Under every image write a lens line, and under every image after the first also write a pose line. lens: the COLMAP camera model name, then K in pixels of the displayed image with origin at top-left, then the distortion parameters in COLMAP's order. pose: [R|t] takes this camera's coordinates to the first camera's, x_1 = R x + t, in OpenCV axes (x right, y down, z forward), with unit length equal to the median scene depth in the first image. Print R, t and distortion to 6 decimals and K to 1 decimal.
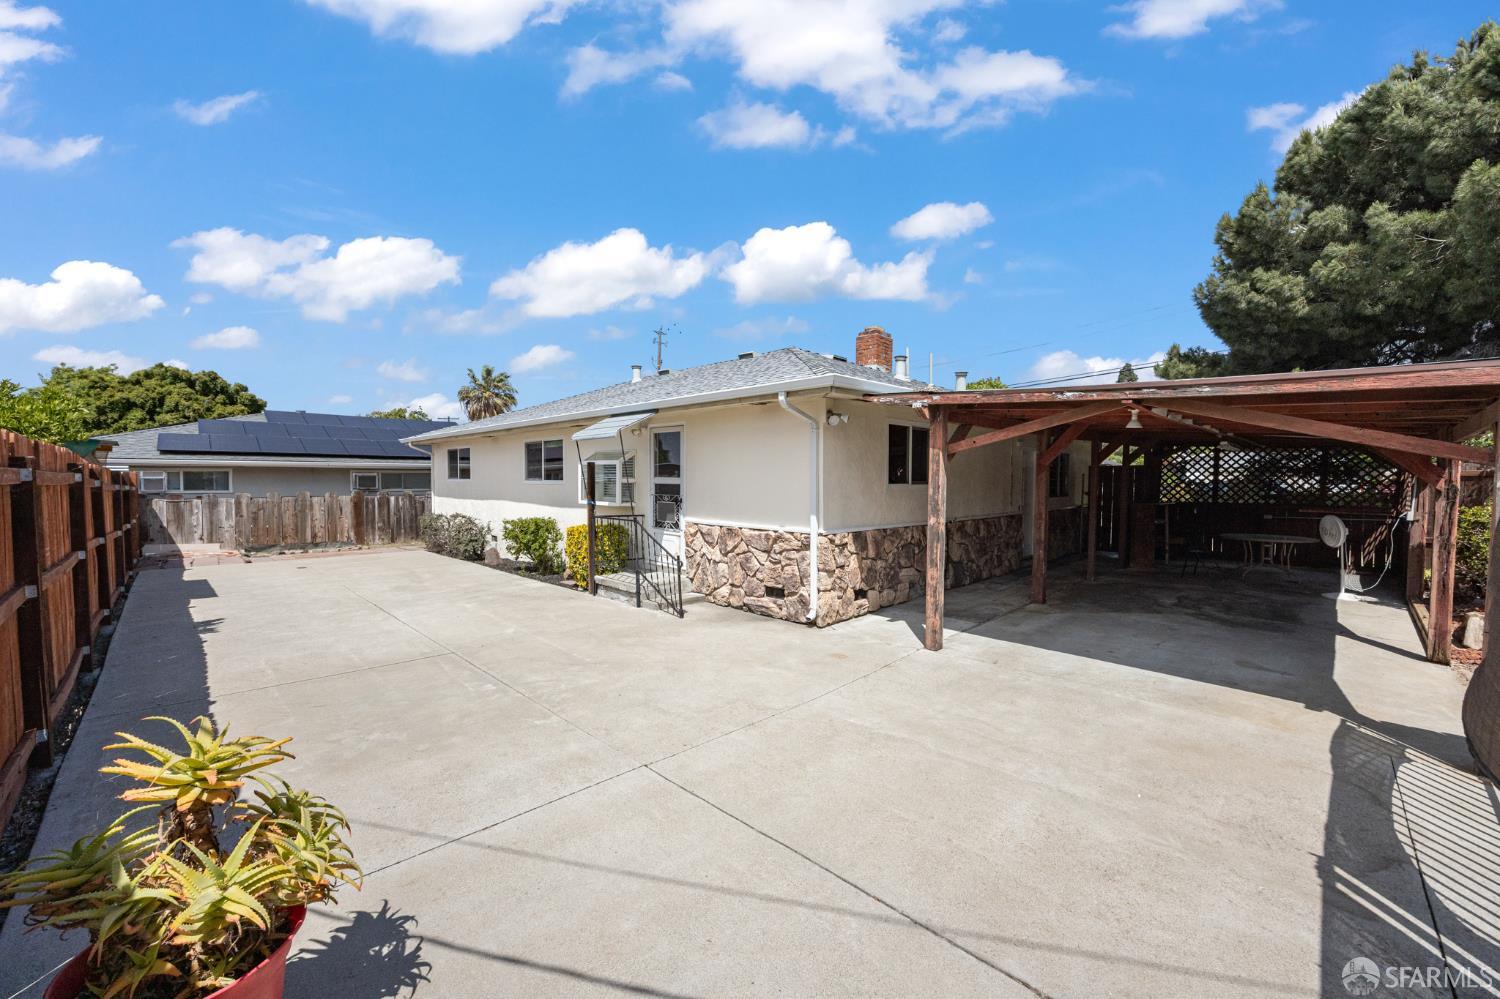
lens RADIAL K [[581.2, 0, 741.9], [0, 581.2, 495.7], [0, 0, 1]] dist [-0.001812, -0.000360]
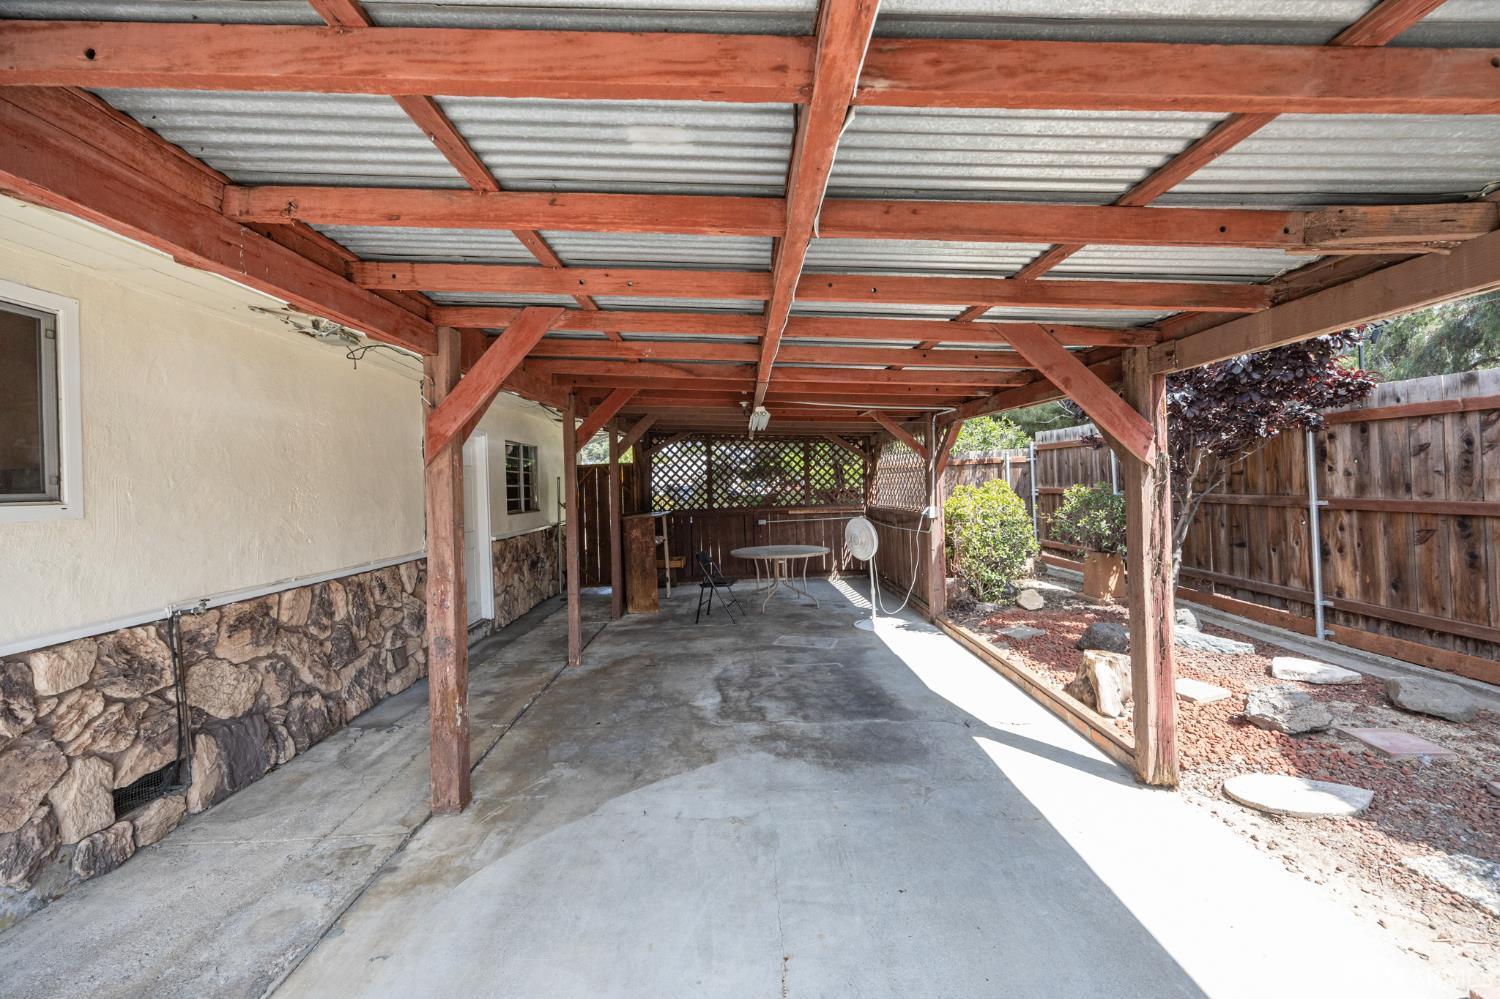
lens RADIAL K [[581.2, 0, 747.3], [0, 581.2, 492.3], [0, 0, 1]] dist [-0.001812, -0.000360]
pose [[0.673887, -0.036134, 0.737950, 0.272933], [0.060847, 0.998125, -0.006691, -0.001831], [-0.736325, 0.049410, 0.674822, 0.441004]]
